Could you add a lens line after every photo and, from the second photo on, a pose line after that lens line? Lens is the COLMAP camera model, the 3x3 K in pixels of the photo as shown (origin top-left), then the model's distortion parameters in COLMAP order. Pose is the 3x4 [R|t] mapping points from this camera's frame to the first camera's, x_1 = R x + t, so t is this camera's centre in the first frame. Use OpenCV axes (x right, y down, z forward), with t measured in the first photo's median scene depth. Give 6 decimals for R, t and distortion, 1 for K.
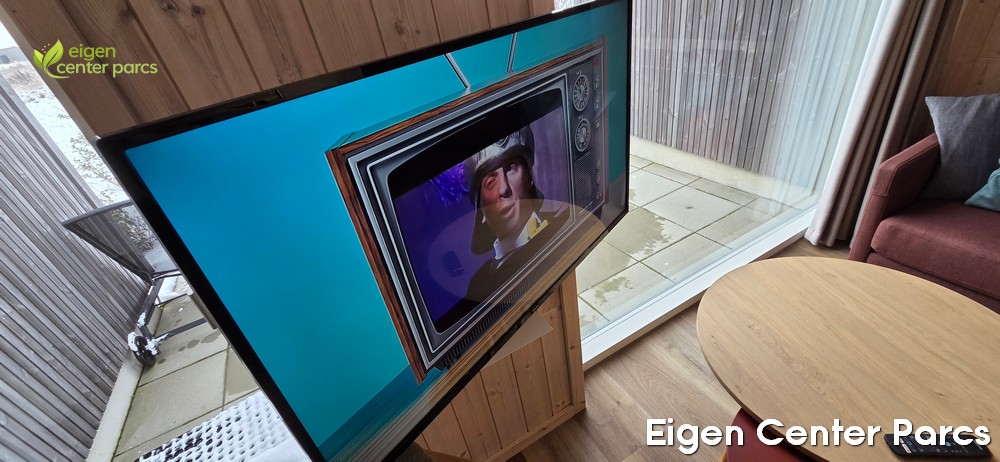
lens RADIAL K [[407.6, 0, 498.1], [0, 407.6, 234.4], [0, 0, 1]] dist [0.007142, -0.002298]
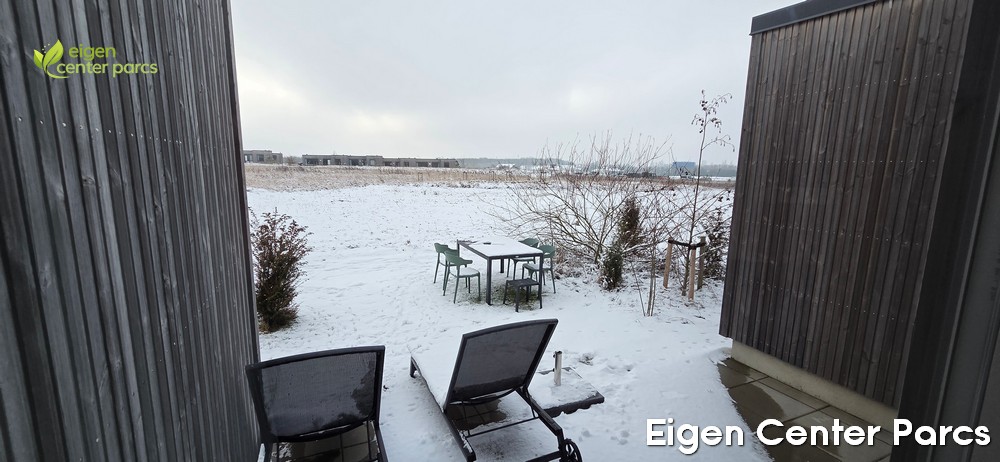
lens RADIAL K [[407.6, 0, 497.1], [0, 407.6, 234.9], [0, 0, 1]] dist [0.007142, -0.002298]
pose [[0.980394, 0.188108, -0.058672, -0.819203], [-0.196166, 0.903631, -0.380750, -0.079806], [-0.018604, 0.384795, 0.922815, 0.163060]]
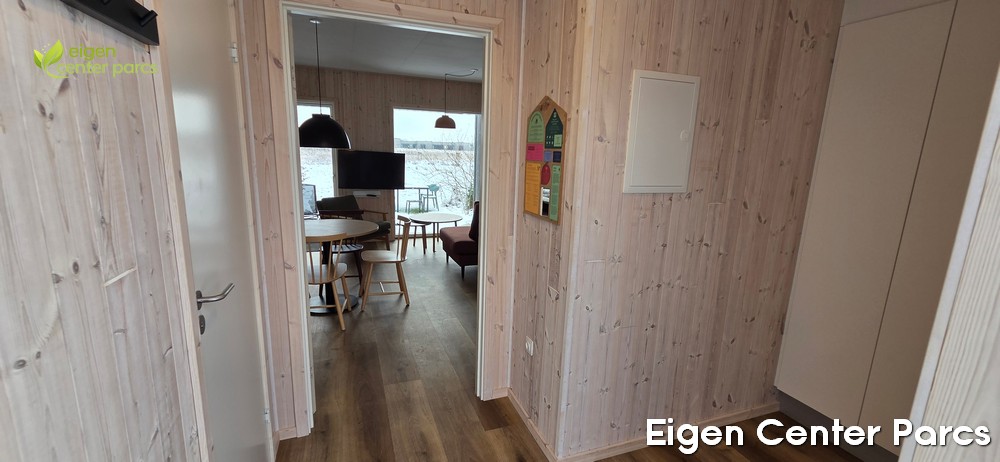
lens RADIAL K [[407.6, 0, 503.3], [0, 407.6, 234.0], [0, 0, 1]] dist [0.007142, -0.002298]
pose [[0.971290, 0.219829, -0.090946, 1.699210], [-0.237788, 0.908760, -0.342947, 1.576978], [0.007258, 0.354727, 0.934942, -2.983185]]
